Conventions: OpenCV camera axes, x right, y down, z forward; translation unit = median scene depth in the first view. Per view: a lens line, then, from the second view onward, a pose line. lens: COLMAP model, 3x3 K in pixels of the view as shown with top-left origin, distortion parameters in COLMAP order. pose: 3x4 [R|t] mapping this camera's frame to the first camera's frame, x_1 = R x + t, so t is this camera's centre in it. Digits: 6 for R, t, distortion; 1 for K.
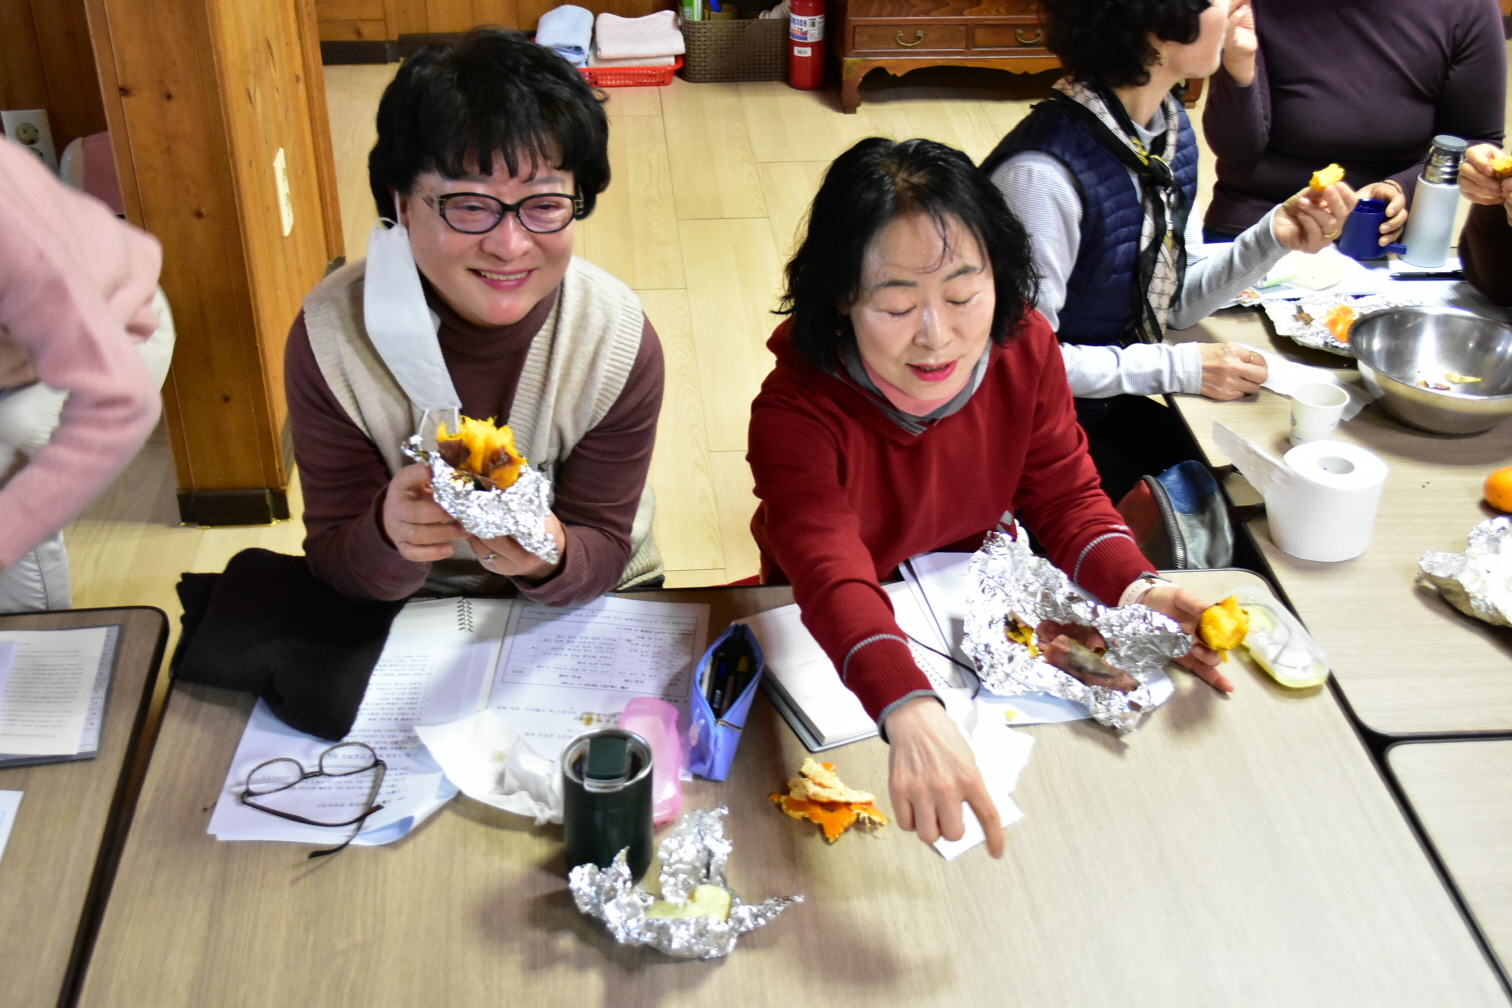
lens RADIAL K [[1766.3, 0, 766.0], [0, 1766.3, 507.9], [0, 0, 1]] dist [-0.019817, 0.000000]
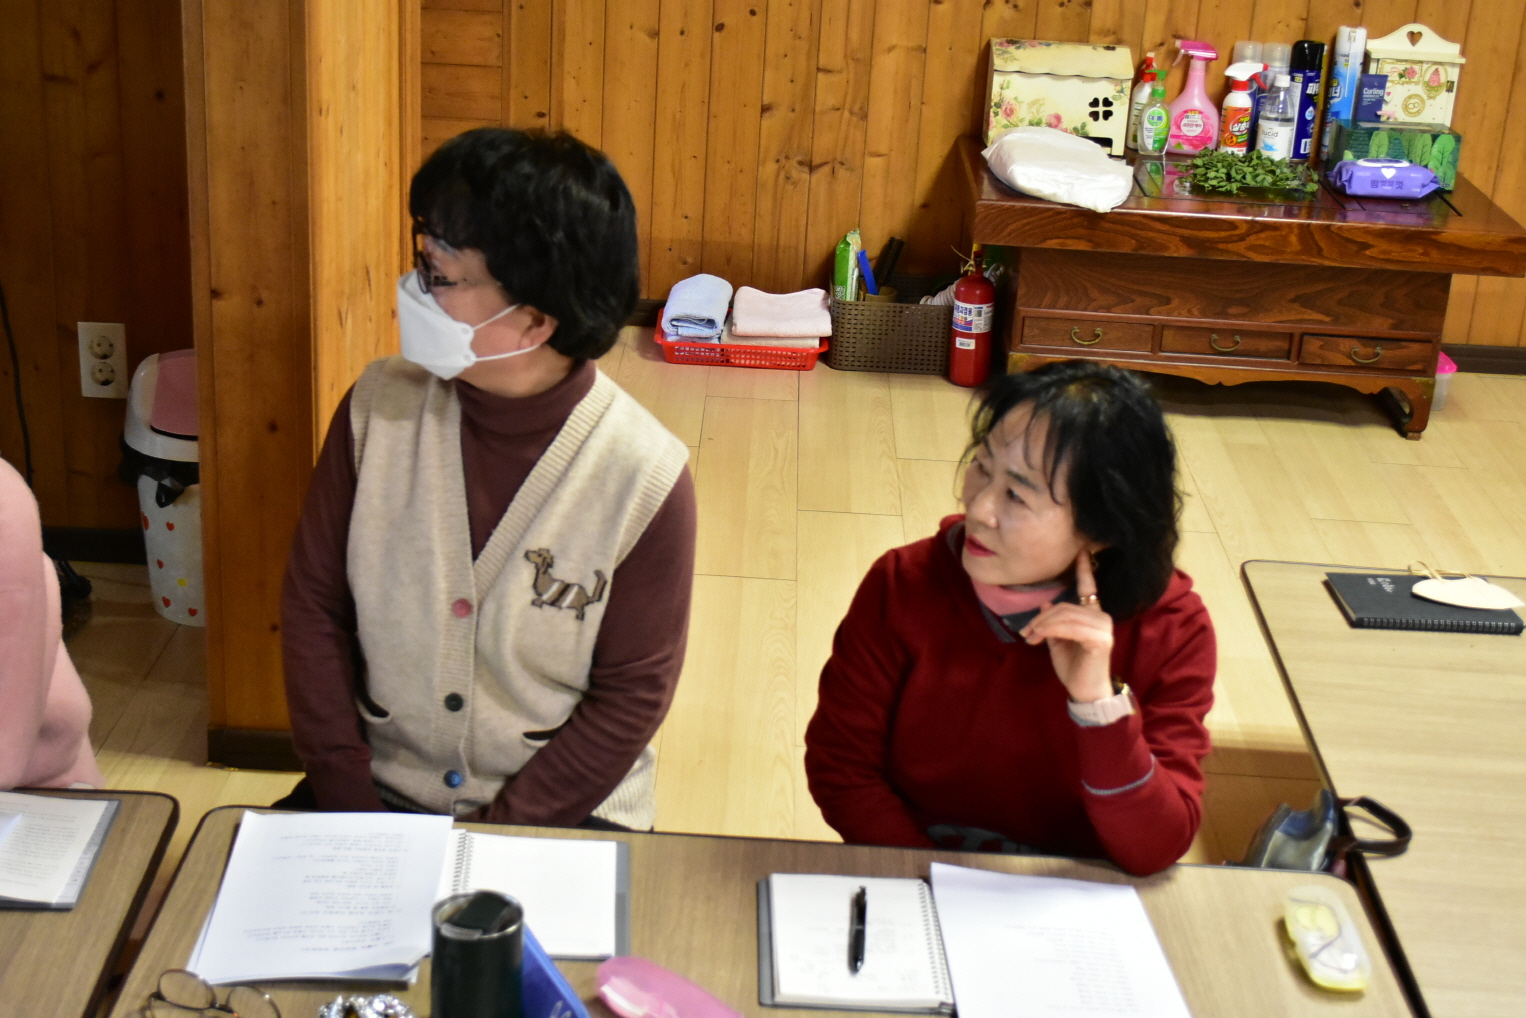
lens RADIAL K [[2268.0, 0, 752.6], [0, 2268.0, 498.9], [0, 0, 1]] dist [-0.024875, 0.000000]
pose [[0.992328, 0.077988, -0.095937, 0.031434], [-0.095537, 0.976215, -0.194618, 0.047463], [0.078477, 0.202290, 0.976176, -0.093497]]
